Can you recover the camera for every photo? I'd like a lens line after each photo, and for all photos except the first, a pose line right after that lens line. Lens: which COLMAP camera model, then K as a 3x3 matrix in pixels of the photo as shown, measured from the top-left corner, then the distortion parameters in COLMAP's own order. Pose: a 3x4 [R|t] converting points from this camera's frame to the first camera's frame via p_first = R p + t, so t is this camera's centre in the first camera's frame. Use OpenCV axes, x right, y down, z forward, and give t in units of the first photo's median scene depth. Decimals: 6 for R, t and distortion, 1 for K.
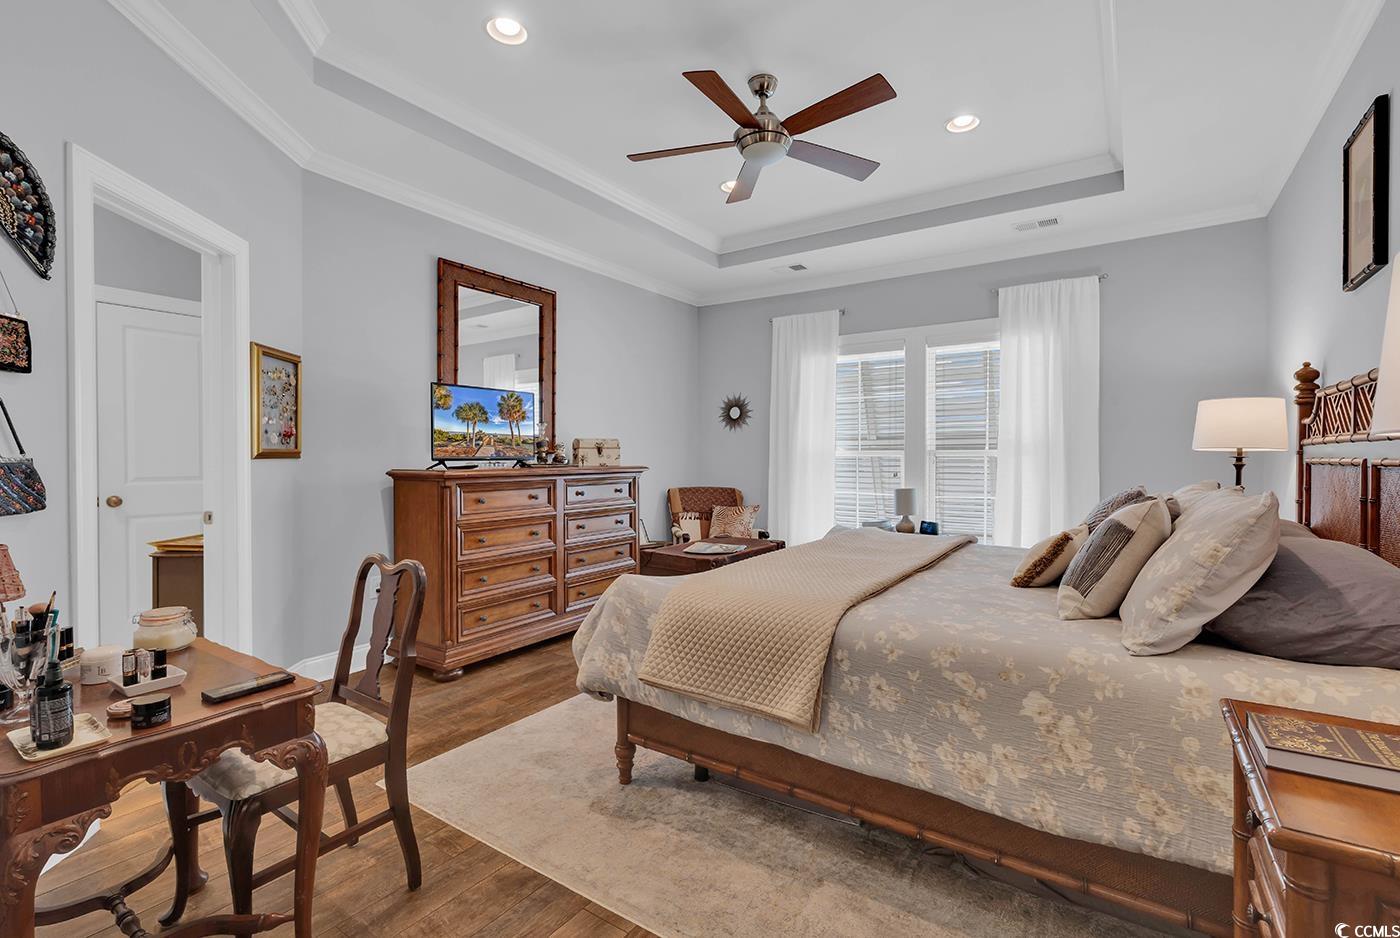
lens RADIAL K [[626.3, 0, 705.1], [0, 626.3, 463.0], [0, 0, 1]] dist [0.002337, 0.001323]
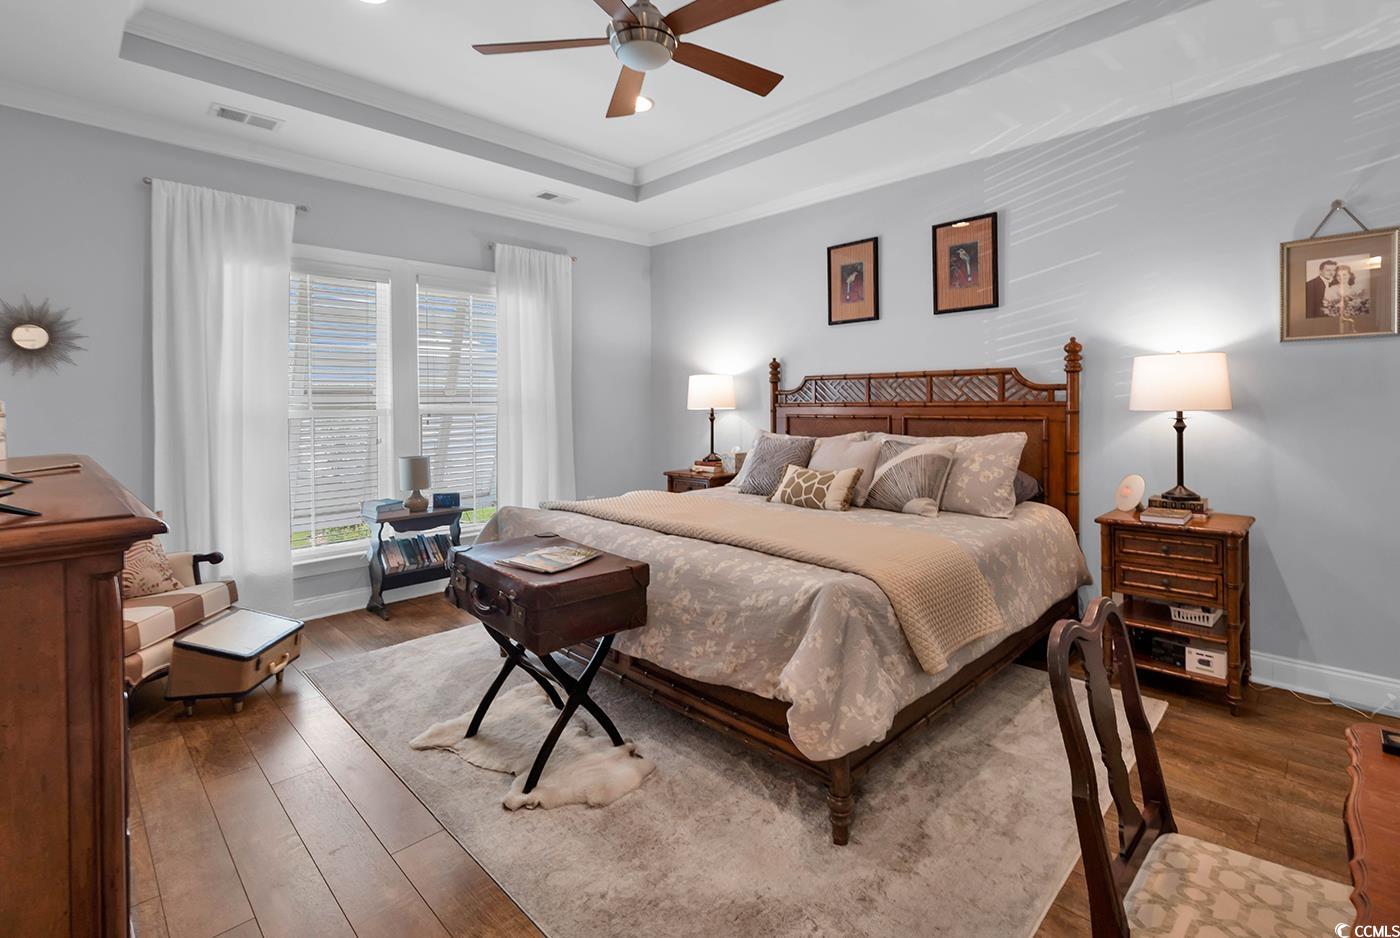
lens RADIAL K [[655.4, 0, 715.6], [0, 655.4, 412.0], [0, 0, 1]] dist [-0.005607, -0.000725]
pose [[0.189500, -0.012088, 0.981806, -0.711950], [0.019712, 0.999770, 0.008505, -0.027223], [-0.981683, 0.017741, 0.189695, 0.740951]]
